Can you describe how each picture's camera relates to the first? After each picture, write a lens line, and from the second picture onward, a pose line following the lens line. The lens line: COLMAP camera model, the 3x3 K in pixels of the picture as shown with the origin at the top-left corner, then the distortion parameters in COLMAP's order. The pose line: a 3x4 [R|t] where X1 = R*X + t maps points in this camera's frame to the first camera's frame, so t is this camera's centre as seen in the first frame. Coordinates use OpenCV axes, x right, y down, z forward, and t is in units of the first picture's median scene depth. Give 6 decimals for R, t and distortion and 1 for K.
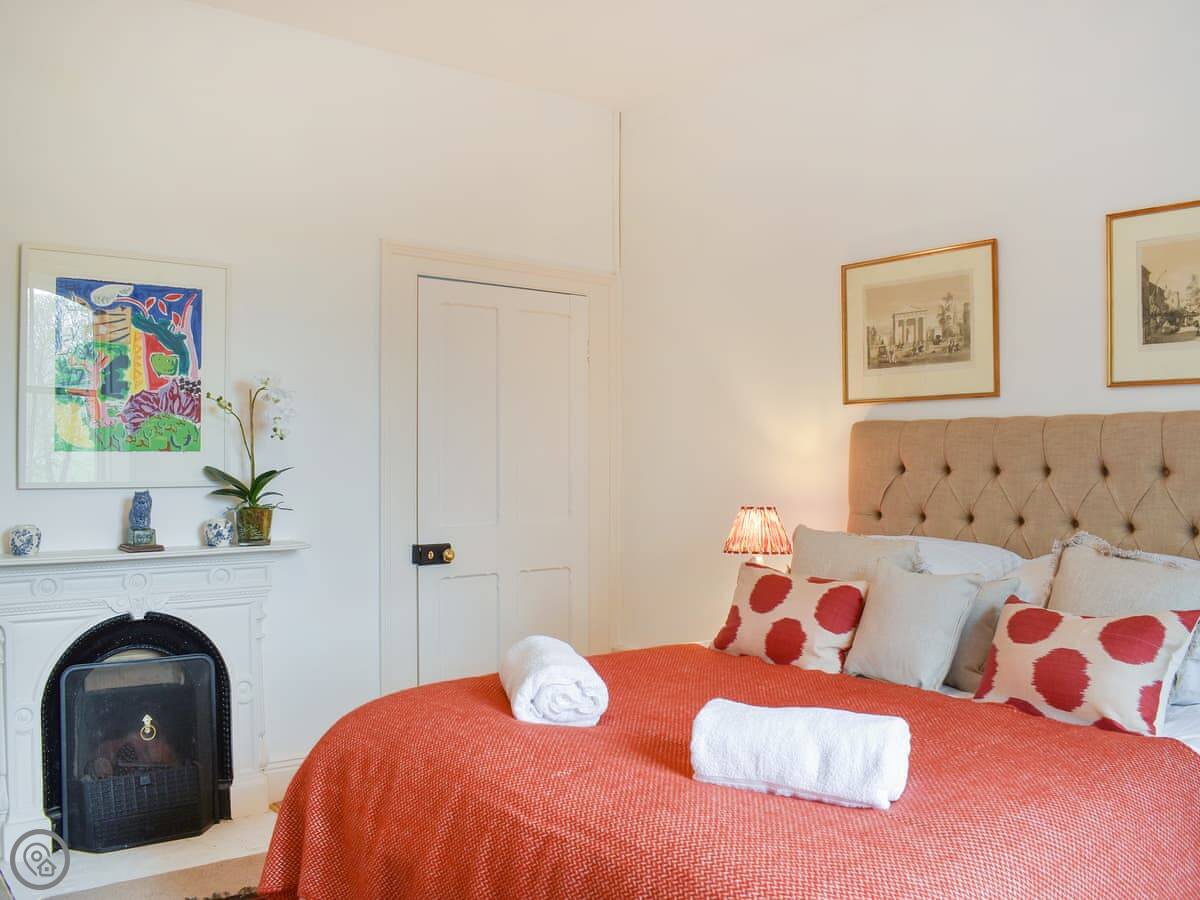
lens RADIAL K [[1067.4, 0, 600.0], [0, 1067.4, 450.0], [0, 0, 1]] dist [-0.011951, -0.004881]
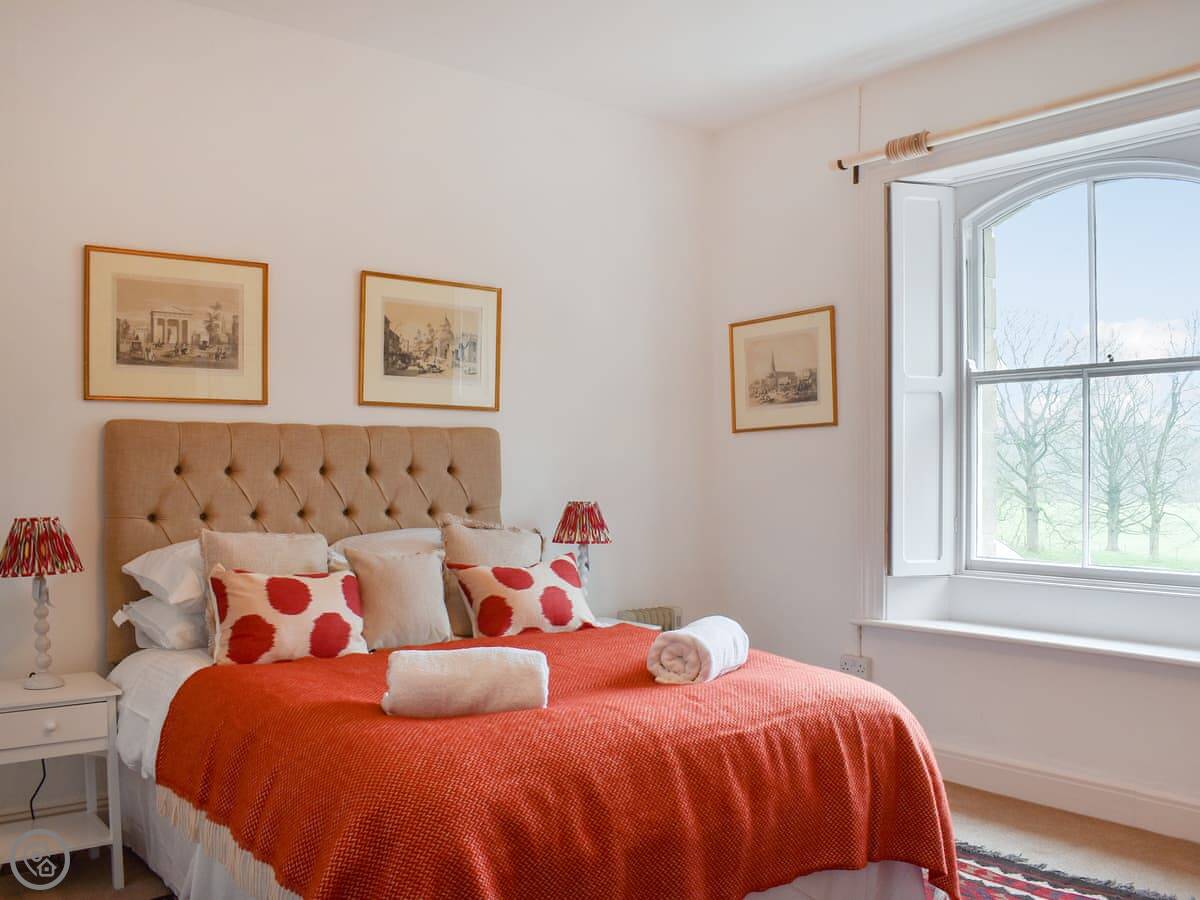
lens RADIAL K [[1110.6, 0, 600.0], [0, 1110.6, 450.0], [0, 0, 1]] dist [-0.098364, 0.000200]
pose [[0.010165, 0.016938, 0.999805, -0.755226], [-0.003082, 0.999852, -0.016908, 0.015258], [-0.999944, -0.002910, 0.010216, 0.620008]]
